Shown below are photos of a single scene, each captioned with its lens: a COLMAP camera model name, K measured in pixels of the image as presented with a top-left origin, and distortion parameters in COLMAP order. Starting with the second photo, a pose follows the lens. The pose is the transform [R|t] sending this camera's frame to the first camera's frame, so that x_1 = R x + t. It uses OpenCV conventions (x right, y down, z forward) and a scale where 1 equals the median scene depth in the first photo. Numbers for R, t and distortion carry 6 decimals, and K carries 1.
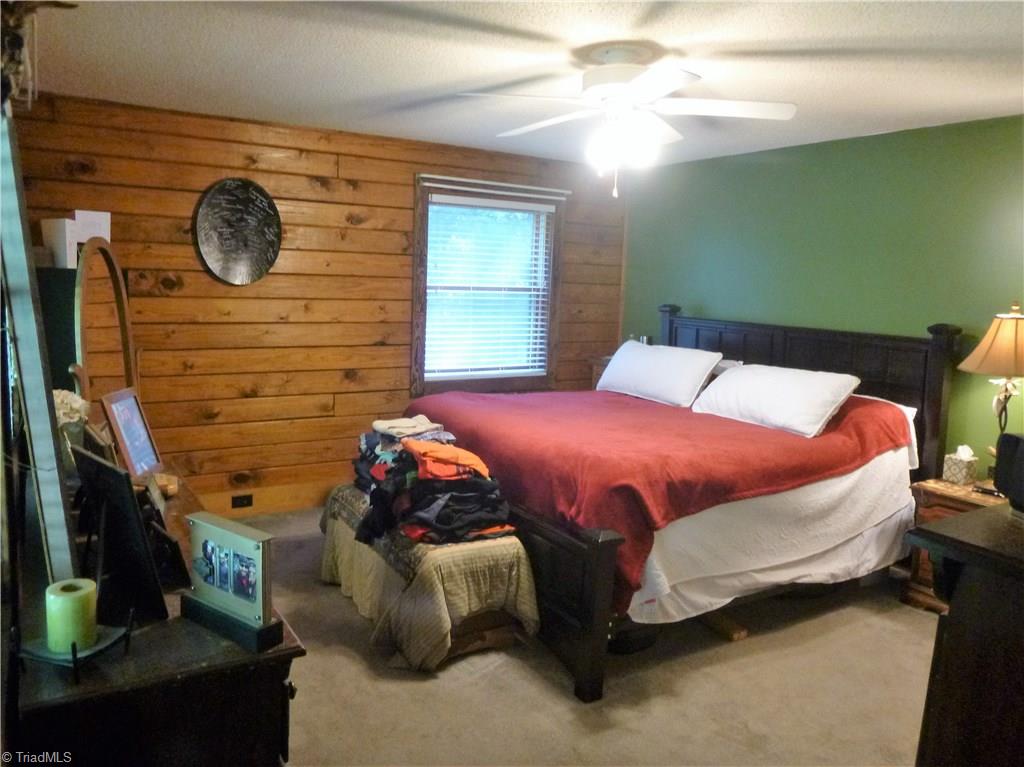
lens RADIAL K [[753.7, 0, 512.0], [0, 753.7, 383.5], [0, 0, 1]] dist [-0.042111, 0.007626]
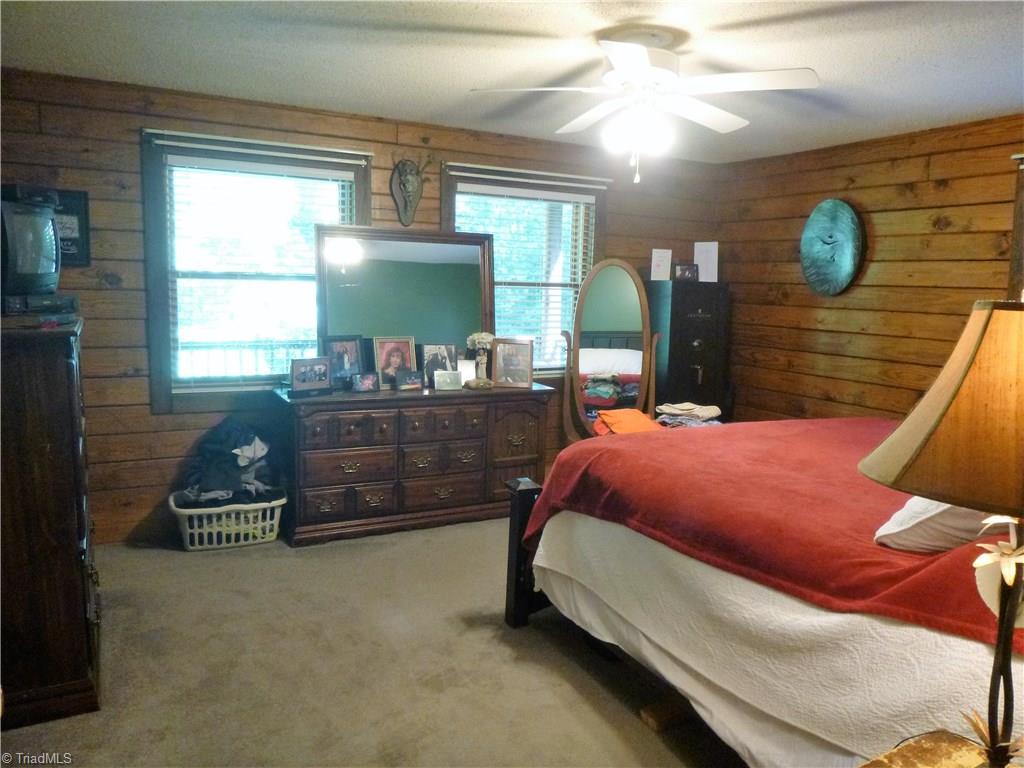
lens RADIAL K [[753.7, 0, 512.0], [0, 753.7, 384.0], [0, 0, 1]] dist [-0.042111, 0.007626]
pose [[-0.069631, 0.093333, -0.993197, 0.777594], [-0.166220, 0.980610, 0.103803, -0.042137], [0.983627, 0.172317, -0.052767, 0.629029]]
